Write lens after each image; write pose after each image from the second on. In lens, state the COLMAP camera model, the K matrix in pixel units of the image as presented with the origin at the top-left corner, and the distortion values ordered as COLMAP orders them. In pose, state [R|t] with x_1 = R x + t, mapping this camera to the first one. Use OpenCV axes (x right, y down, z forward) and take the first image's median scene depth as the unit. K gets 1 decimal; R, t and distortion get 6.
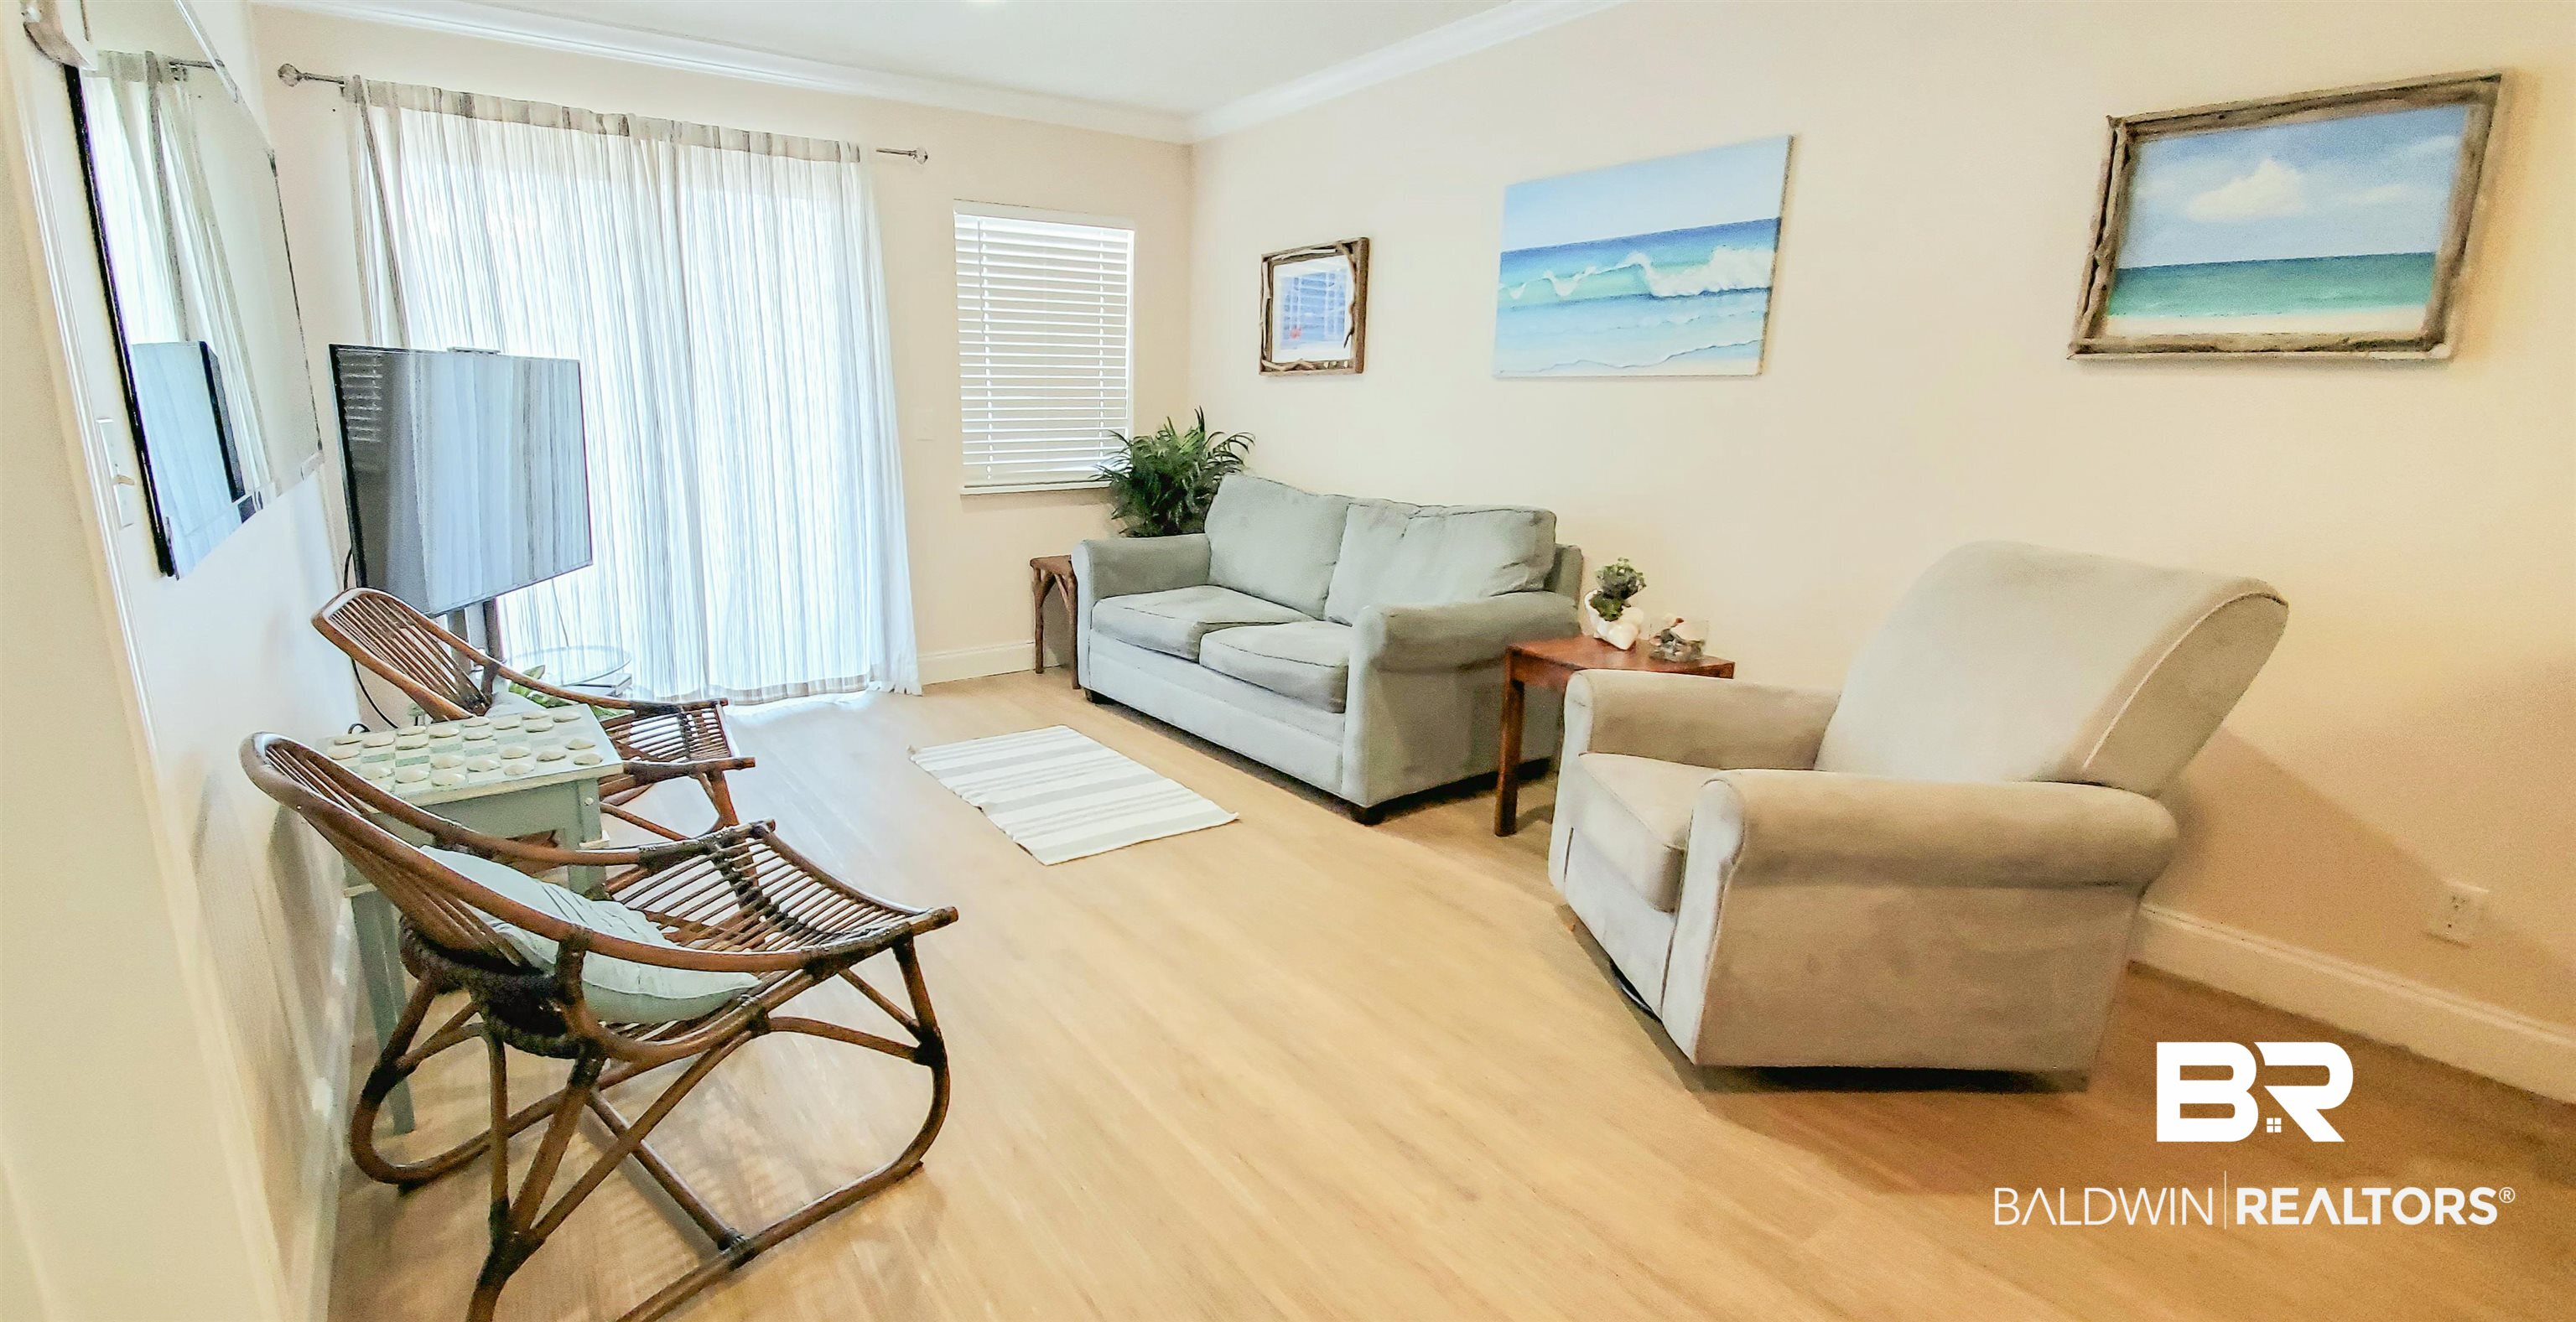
lens RADIAL K [[1259.4, 0, 1288.0], [0, 1259.4, 661.0], [0, 0, 1]] dist [-0.017601, -0.001077]
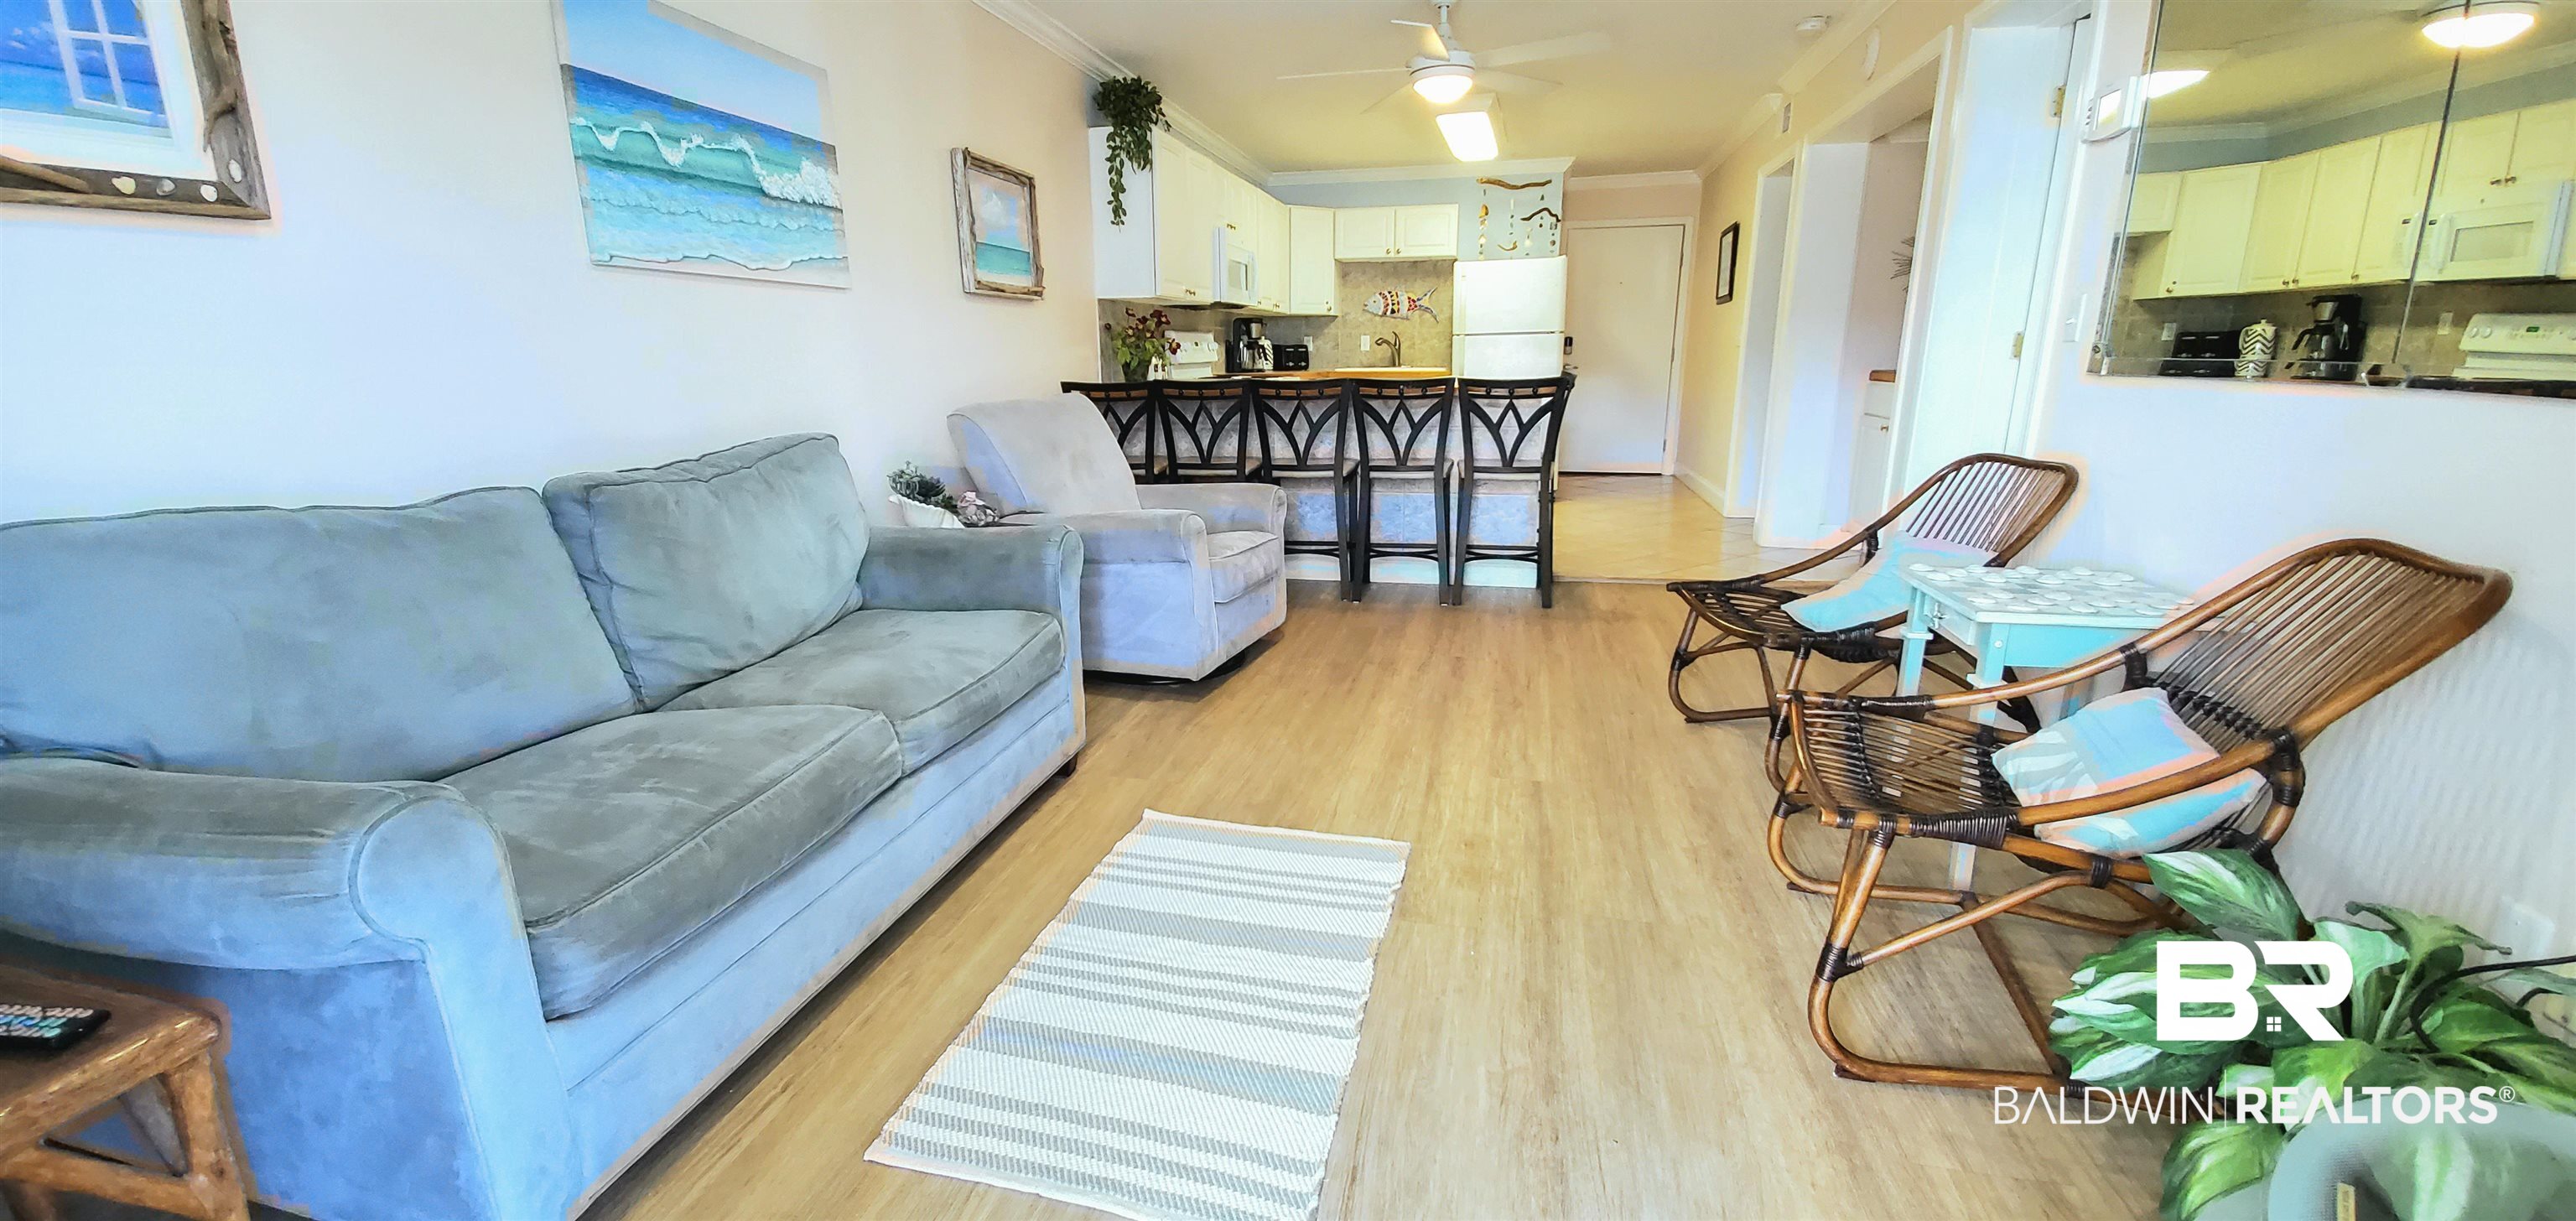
lens RADIAL K [[918.8, 0, 1277.2], [0, 918.8, 605.3], [0, 0, 1]] dist [-0.000754, -0.000259]
pose [[-0.618046, -0.201499, 0.759880, -0.512599], [0.187814, 0.900758, 0.391614, -0.213444], [-0.763377, 0.384751, -0.518866, 1.186562]]
